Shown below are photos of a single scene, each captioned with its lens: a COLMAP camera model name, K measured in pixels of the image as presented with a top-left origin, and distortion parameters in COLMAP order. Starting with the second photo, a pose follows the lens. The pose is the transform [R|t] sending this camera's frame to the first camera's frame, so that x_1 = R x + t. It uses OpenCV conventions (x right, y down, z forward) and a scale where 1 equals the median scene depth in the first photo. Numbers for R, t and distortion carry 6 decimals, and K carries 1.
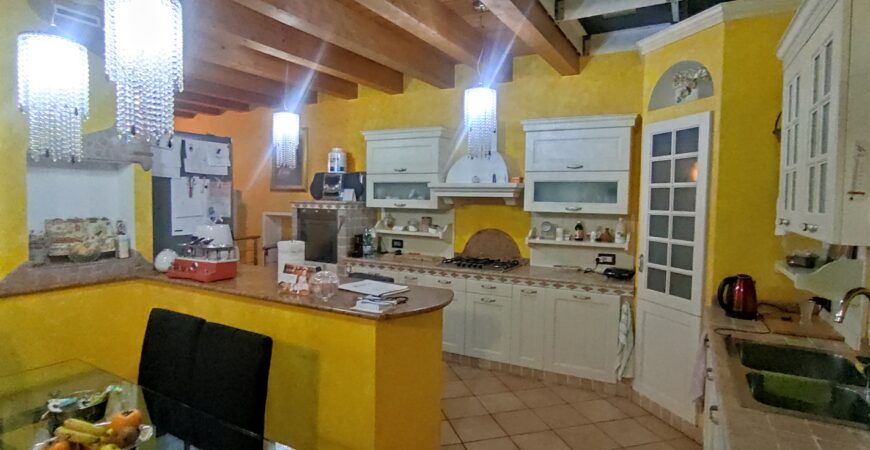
lens RADIAL K [[469.9, 0, 442.9], [0, 469.9, 220.9], [0, 0, 1]] dist [-0.000752, 0.000437]
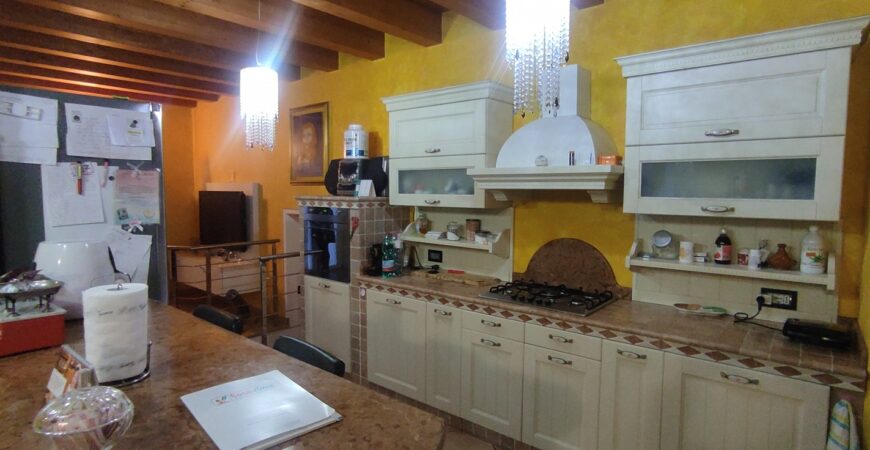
lens RADIAL K [[469.9, 0, 442.9], [0, 469.9, 220.9], [0, 0, 1]] dist [-0.000752, 0.000437]
pose [[0.983141, 0.003132, -0.182823, 0.052375], [-0.000327, 0.999882, 0.015374, -0.018094], [0.182849, -0.015055, 0.983026, 0.343480]]
